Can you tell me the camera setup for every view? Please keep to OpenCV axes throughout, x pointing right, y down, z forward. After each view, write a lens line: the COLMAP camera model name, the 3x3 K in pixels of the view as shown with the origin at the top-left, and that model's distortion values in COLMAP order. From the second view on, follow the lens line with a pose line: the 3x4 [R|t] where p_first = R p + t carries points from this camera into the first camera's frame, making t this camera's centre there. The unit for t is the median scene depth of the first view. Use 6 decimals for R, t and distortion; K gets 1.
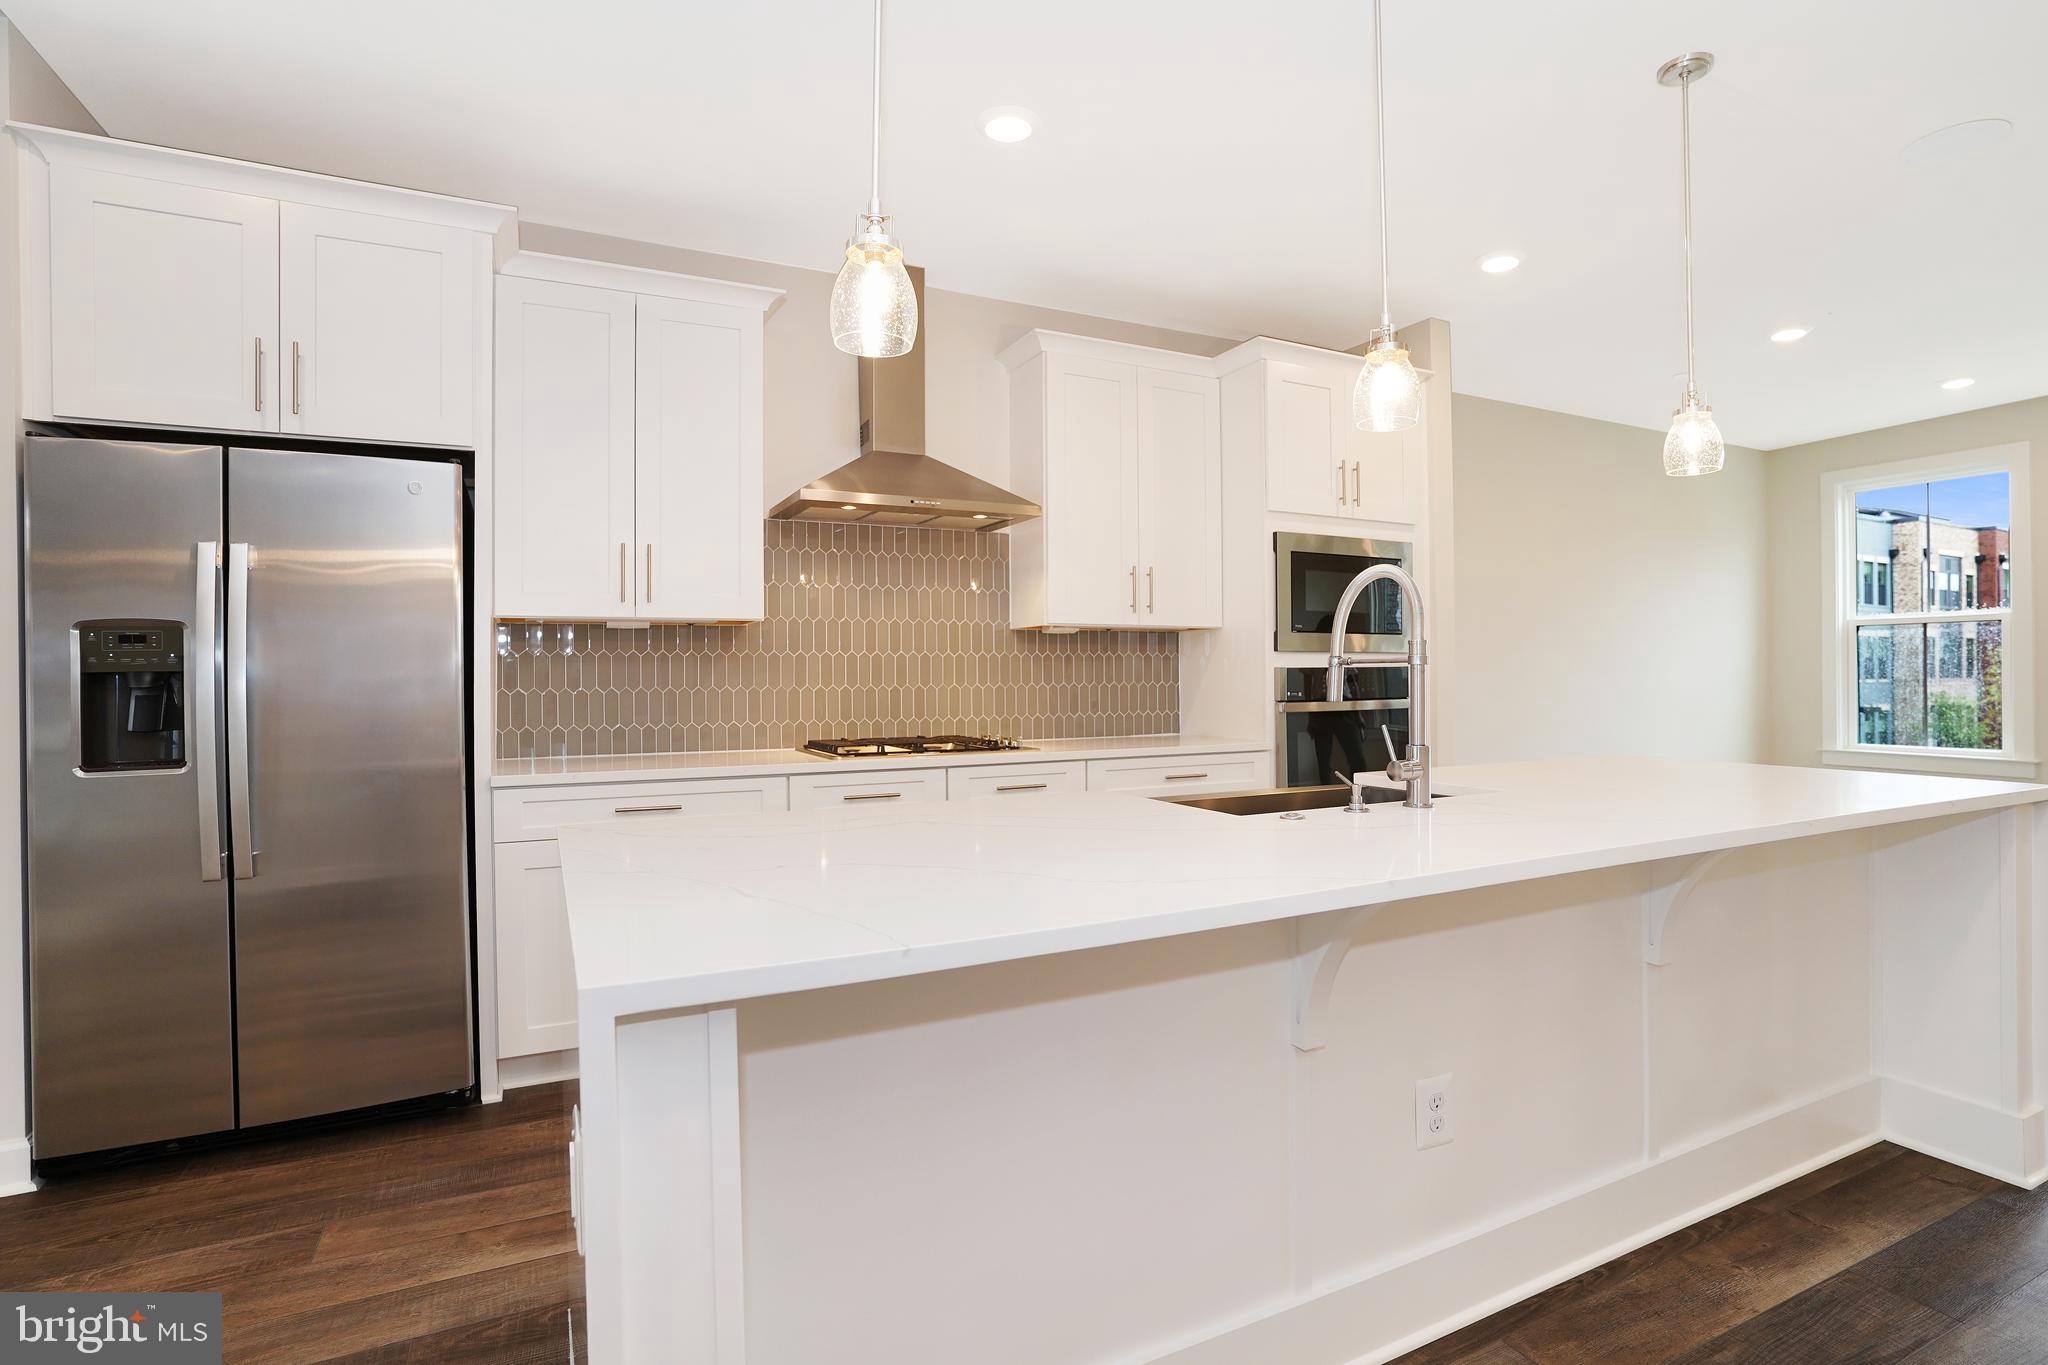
lens RADIAL K [[1009.5, 0, 1011.9], [0, 1009.5, 683.6], [0, 0, 1]] dist [-0.053058, 0.019664]
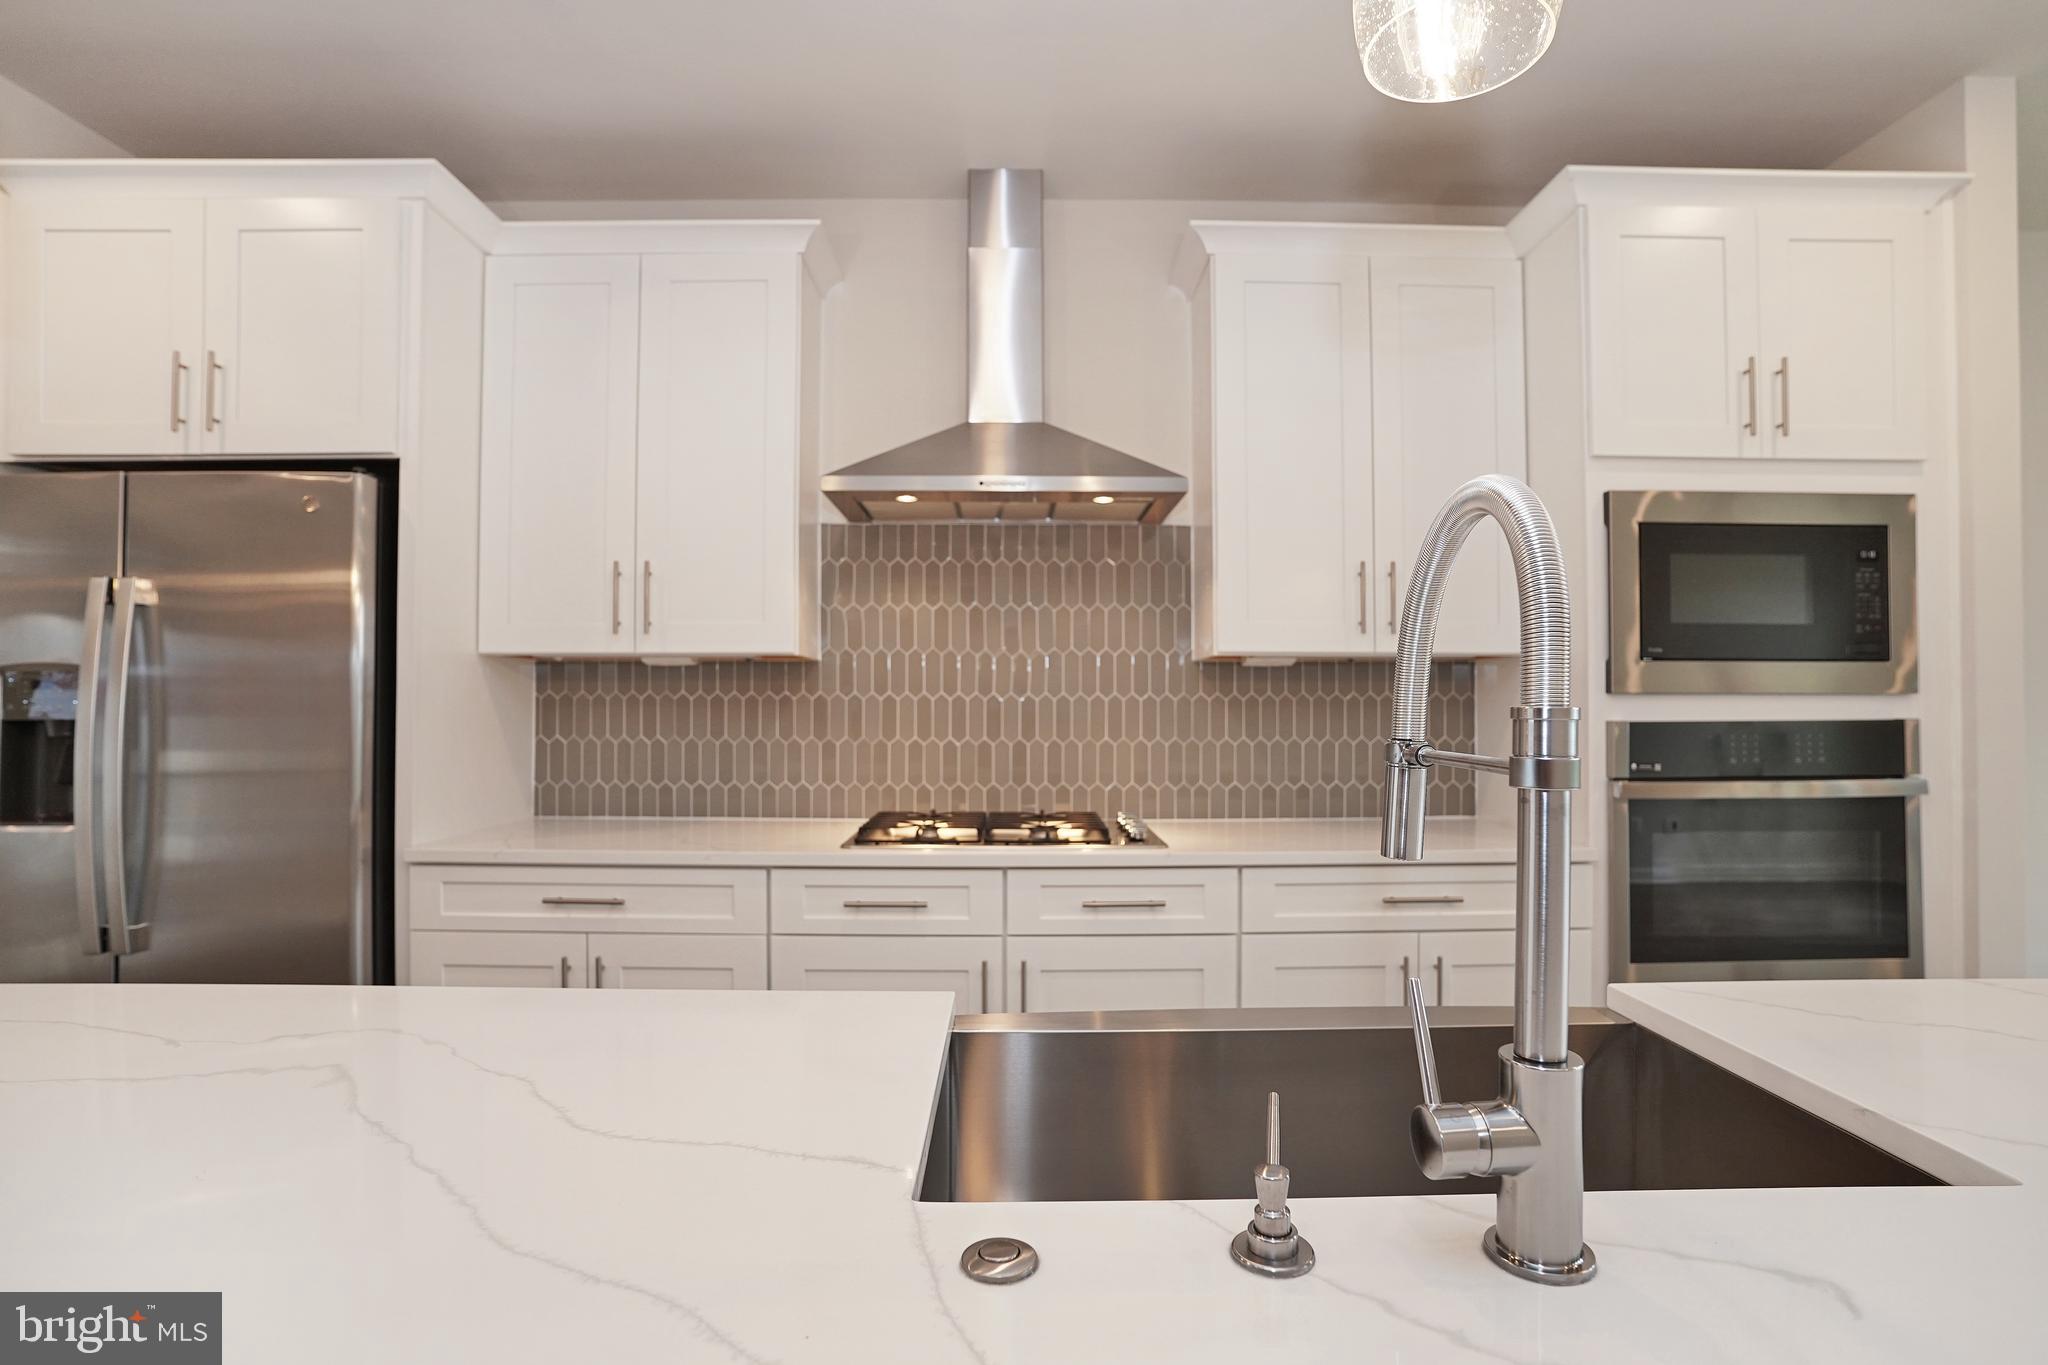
lens RADIAL K [[1009.5, 0, 1022.0], [0, 1009.5, 684.3], [0, 0, 1]] dist [-0.053058, 0.019664]
pose [[0.903290, -0.001316, -0.429029, 0.203648], [-0.010674, 0.999617, -0.025540, -0.019209], [0.428898, 0.027650, 0.902930, 0.333428]]
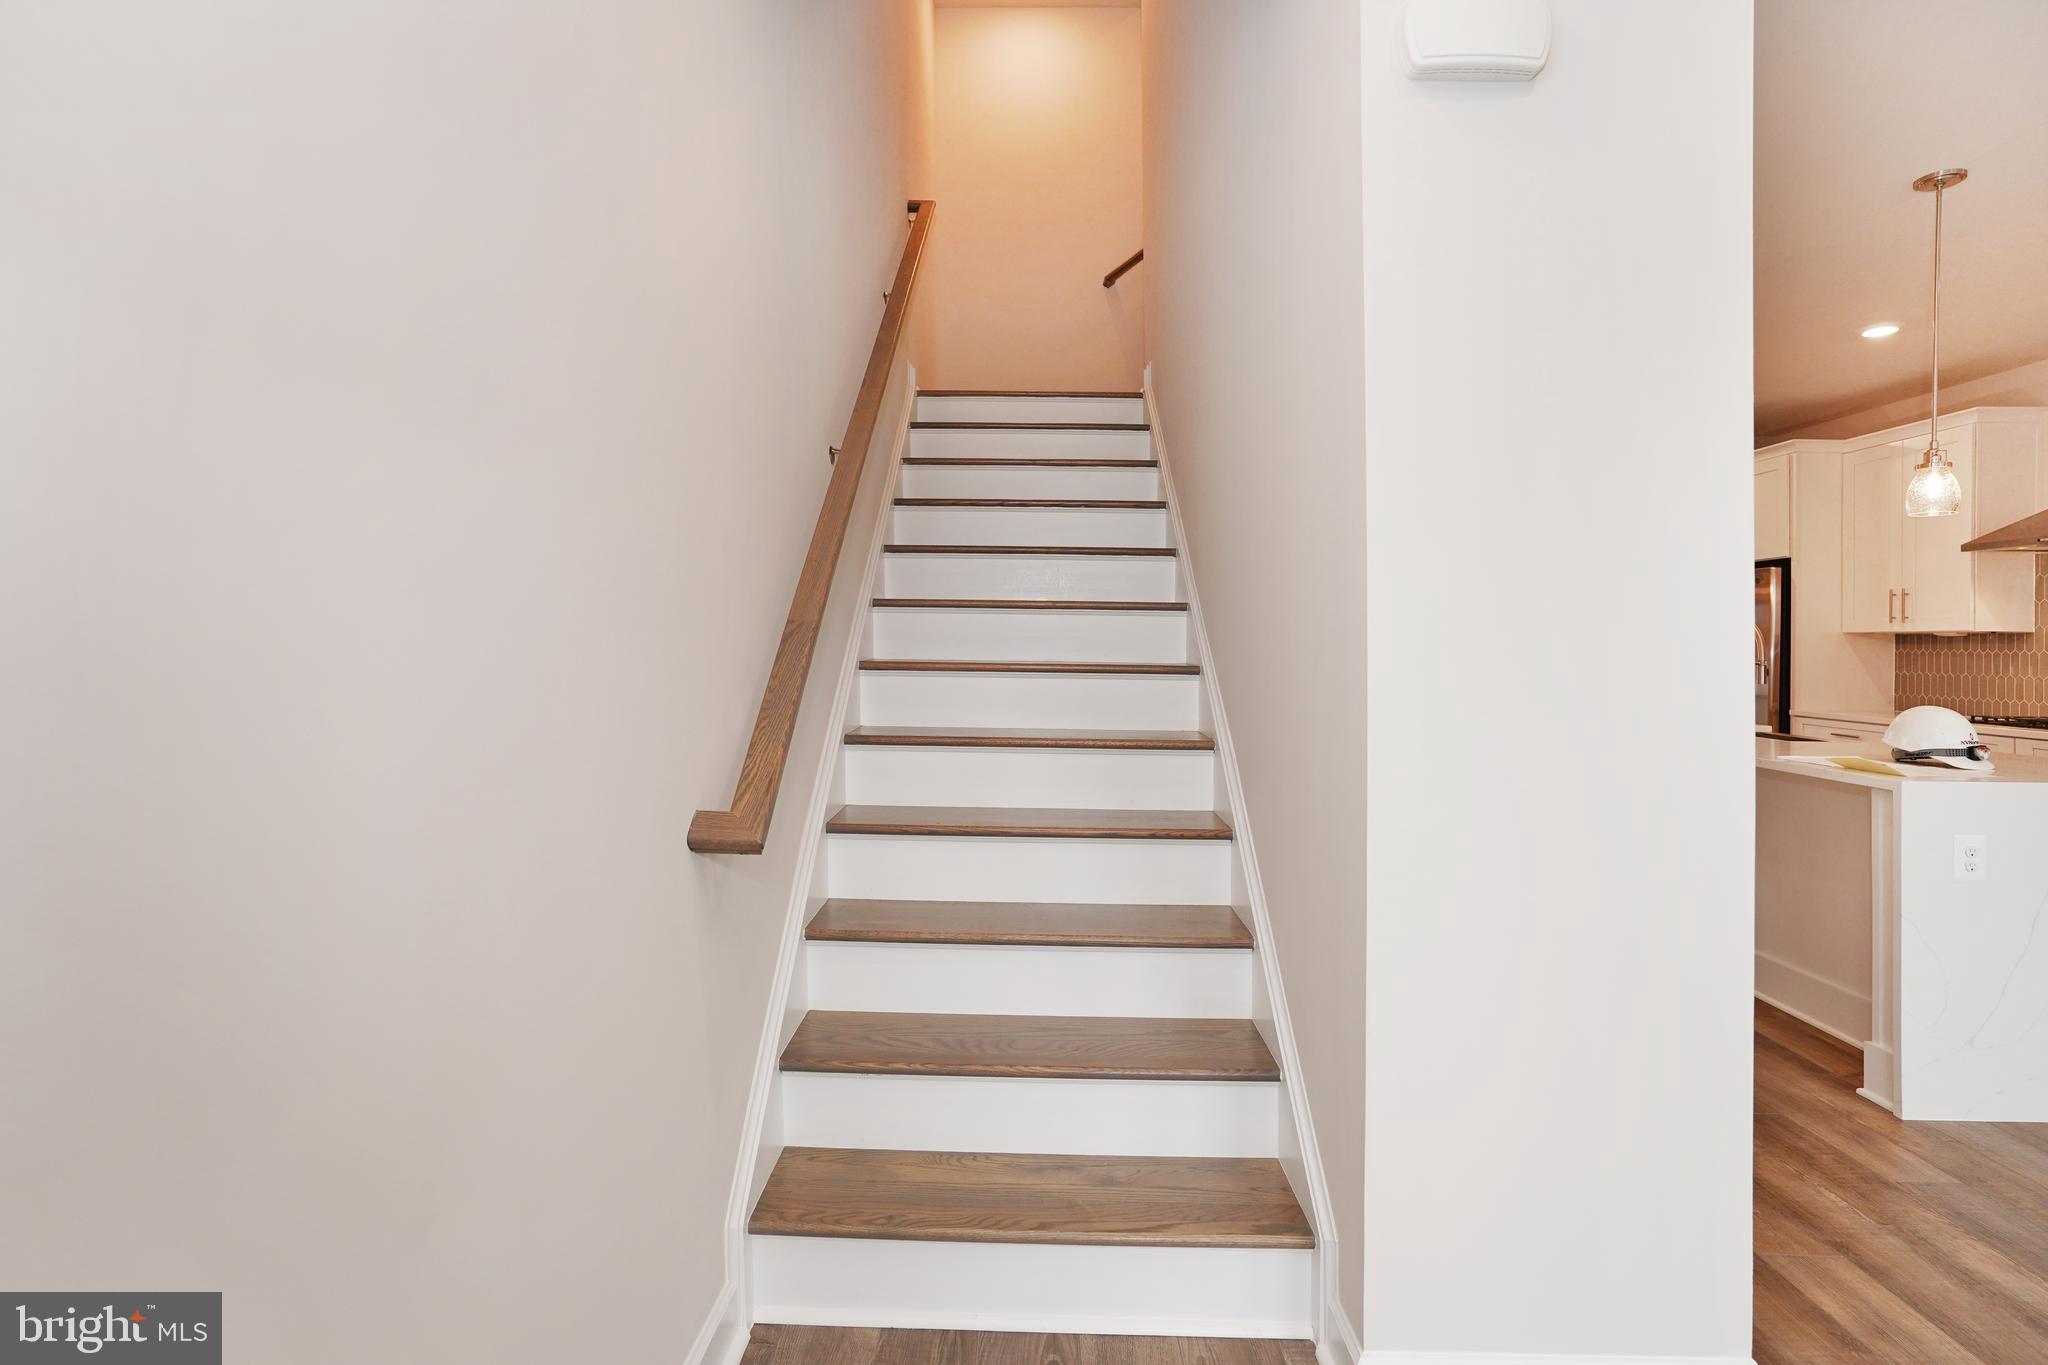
lens RADIAL K [[1009.5, 0, 1034.3], [0, 1009.5, 627.8], [0, 0, 1]] dist [-0.053058, 0.019664]
pose [[-0.444154, -0.016492, -0.895799, 1.458119], [-0.021020, 0.999747, -0.007984, -0.022534], [0.895704, 0.015283, -0.444388, 0.339564]]
